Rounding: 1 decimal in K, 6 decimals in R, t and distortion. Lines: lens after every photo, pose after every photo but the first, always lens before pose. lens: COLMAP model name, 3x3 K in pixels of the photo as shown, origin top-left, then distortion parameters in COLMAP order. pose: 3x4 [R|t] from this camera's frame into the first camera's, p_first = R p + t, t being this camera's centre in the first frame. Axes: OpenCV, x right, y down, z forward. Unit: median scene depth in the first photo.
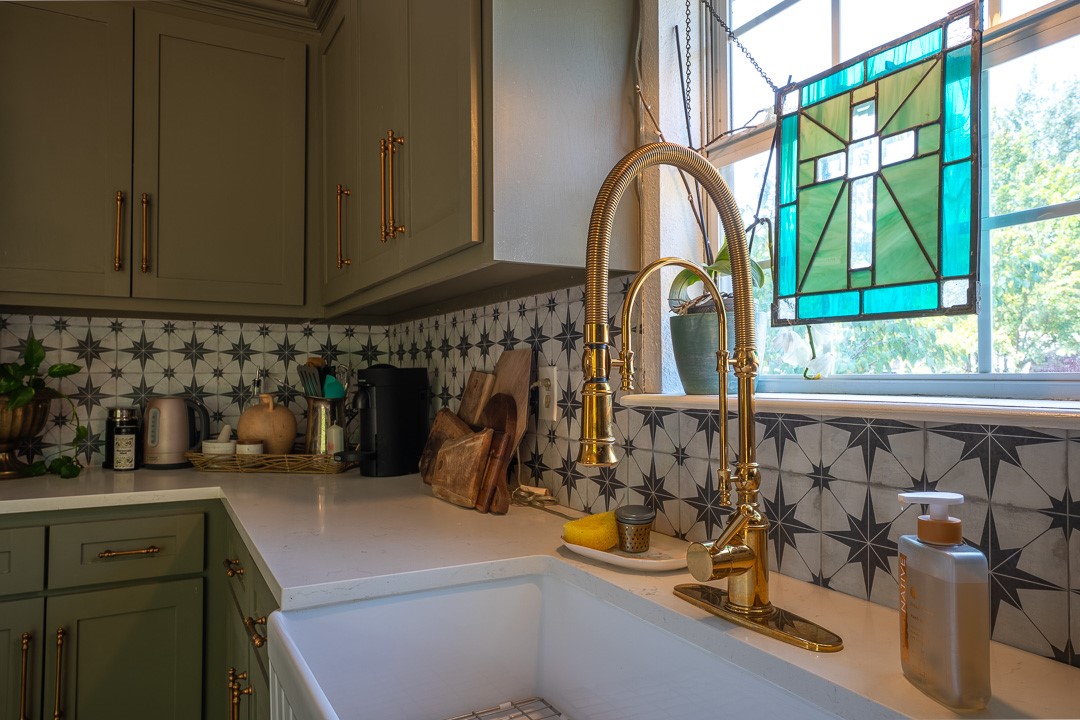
lens RADIAL K [[730.9, 0, 540.0], [0, 730.9, 360.0], [0, 0, 1]] dist [0.014808, 0.002584]
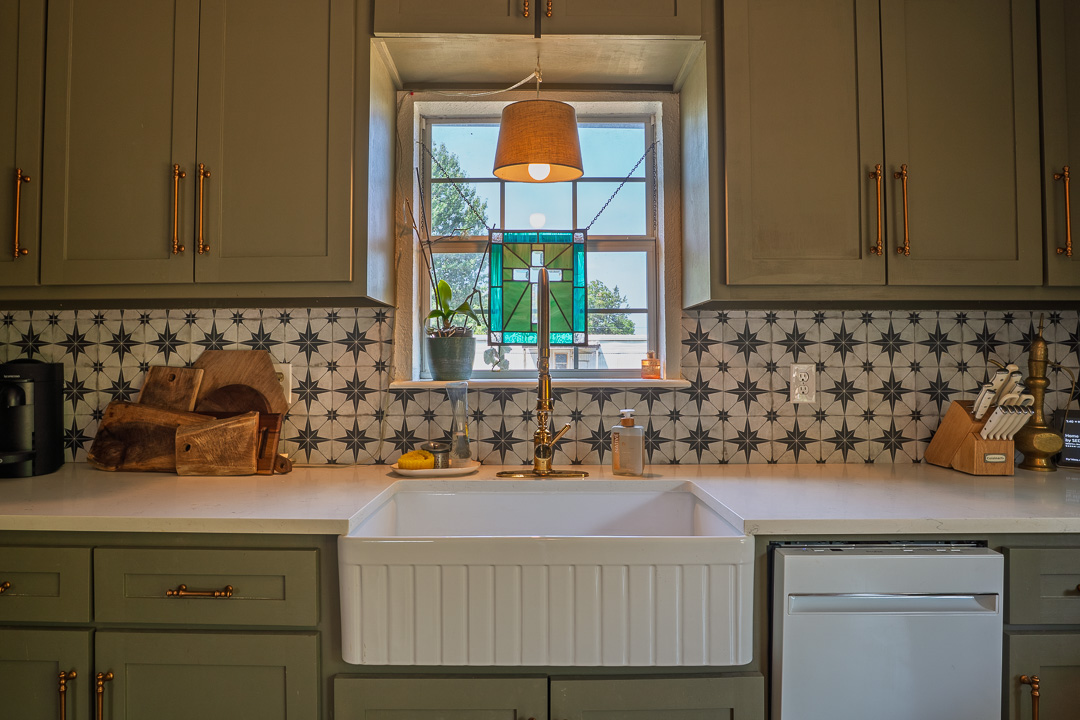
lens RADIAL K [[593.0, 0, 531.6], [0, 593.0, 351.1], [0, 0, 1]] dist [-0.059781, 0.026429]
pose [[0.478646, 0.022118, 0.877729, -0.533246], [-0.017143, 0.999728, -0.015843, -0.003706], [-0.877840, -0.007464, 0.478895, 0.058363]]
